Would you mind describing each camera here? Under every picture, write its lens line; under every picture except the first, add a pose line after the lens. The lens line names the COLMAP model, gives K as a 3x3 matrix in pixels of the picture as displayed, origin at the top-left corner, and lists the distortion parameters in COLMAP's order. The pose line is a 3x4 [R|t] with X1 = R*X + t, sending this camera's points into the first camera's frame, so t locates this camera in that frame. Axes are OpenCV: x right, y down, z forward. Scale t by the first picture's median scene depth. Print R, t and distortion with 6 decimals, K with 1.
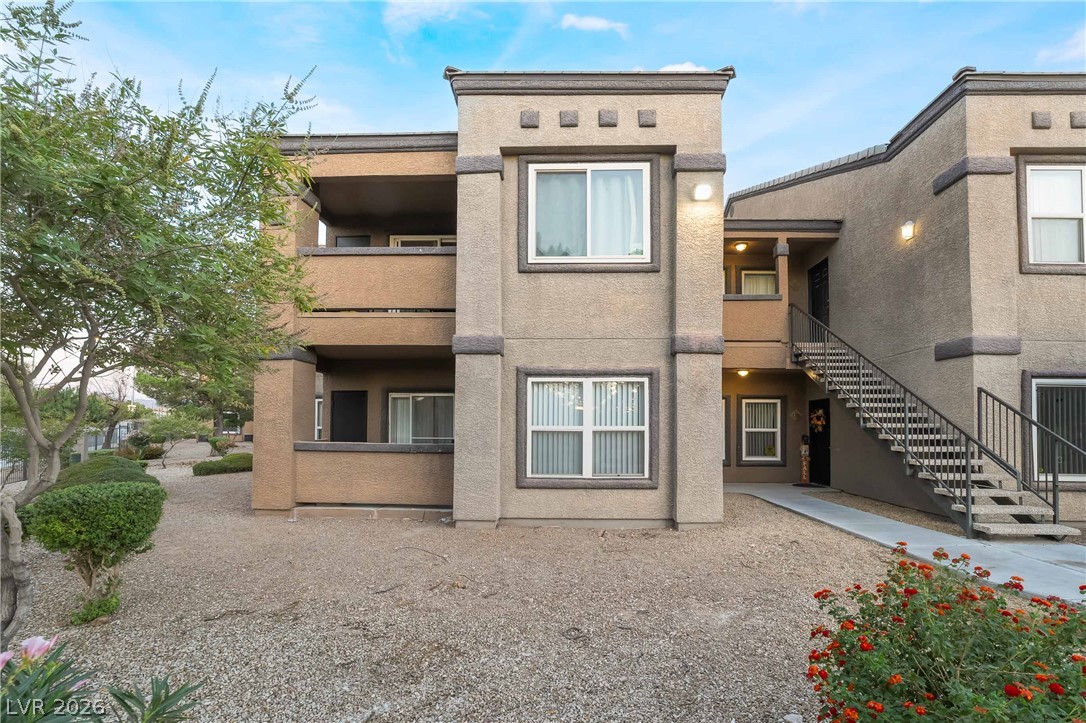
lens RADIAL K [[450.1, 0, 543.9], [0, 450.1, 364.2], [0, 0, 1]] dist [-0.015094, 0.000161]
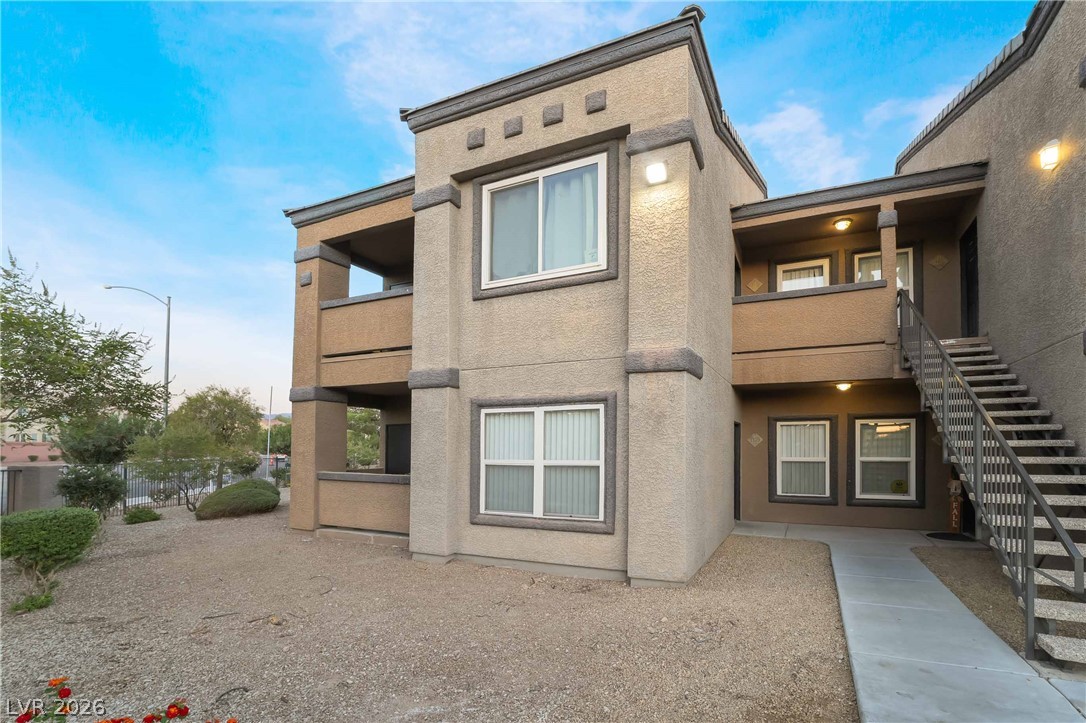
lens RADIAL K [[445.4, 0, 542.8], [0, 445.4, 393.4], [0, 0, 1]] dist [-0.014009, 0.000340]
pose [[0.927575, -0.051233, -0.370109, 0.427600], [0.055544, 0.998456, 0.000995, 0.002669], [0.369486, -0.021480, 0.928988, 0.163860]]
